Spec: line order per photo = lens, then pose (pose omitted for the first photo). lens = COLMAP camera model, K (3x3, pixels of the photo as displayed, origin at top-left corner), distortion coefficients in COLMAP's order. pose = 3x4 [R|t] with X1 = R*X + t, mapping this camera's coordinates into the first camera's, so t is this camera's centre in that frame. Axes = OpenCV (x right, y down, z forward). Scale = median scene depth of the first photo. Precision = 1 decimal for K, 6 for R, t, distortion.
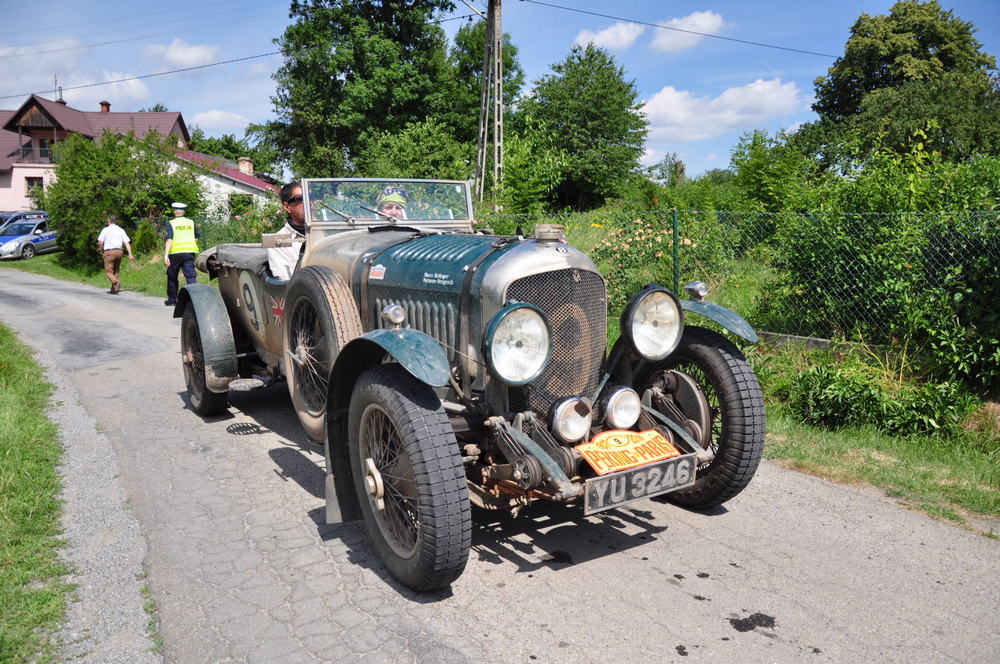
lens RADIAL K [[799.0, 0, 508.1], [0, 799.0, 333.4], [0, 0, 1]] dist [-0.144864, 0.145856]
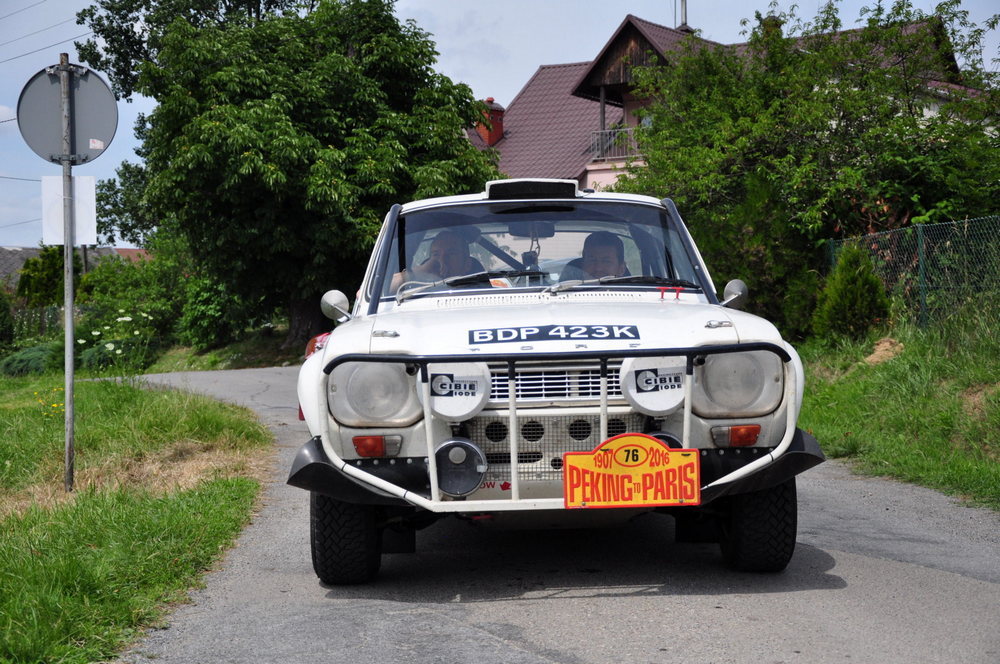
lens RADIAL K [[1626.3, 0, 499.1], [0, 1626.3, 366.3], [0, 0, 1]] dist [0.021234, 1.359277]
pose [[0.800232, -0.008026, -0.599637, -0.108987], [-0.051068, 0.995366, -0.081475, -0.015507], [0.597512, 0.095821, 0.796114, 0.229366]]
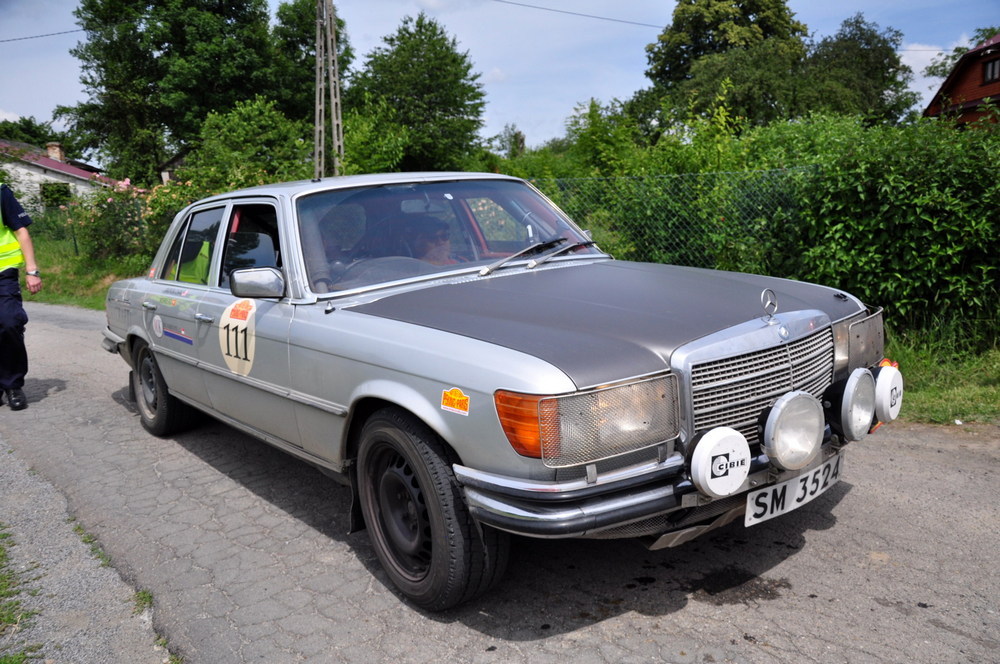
lens RADIAL K [[831.7, 0, 500.0], [0, 831.7, 332.0], [0, 0, 1]] dist [-0.128658, 0.151478]
pose [[0.982334, -0.068436, 0.174174, -0.004807], [0.064819, 0.997548, 0.026374, 0.005289], [-0.175552, -0.014618, 0.984362, -0.027973]]
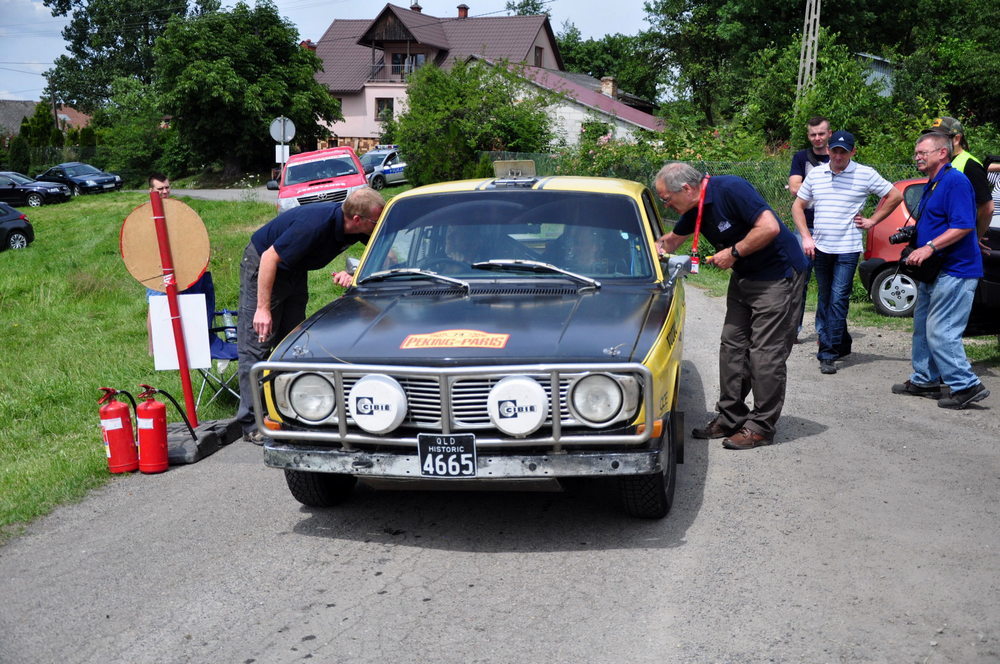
lens RADIAL K [[1270.3, 0, 500.0], [0, 1270.3, 332.0], [0, 0, 1]] dist [0.118966, 0.052079]
pose [[0.900808, 0.063075, -0.429612, 0.187634], [-0.060779, 0.997969, 0.019078, 0.035662], [0.429943, 0.008926, 0.902812, -0.329433]]
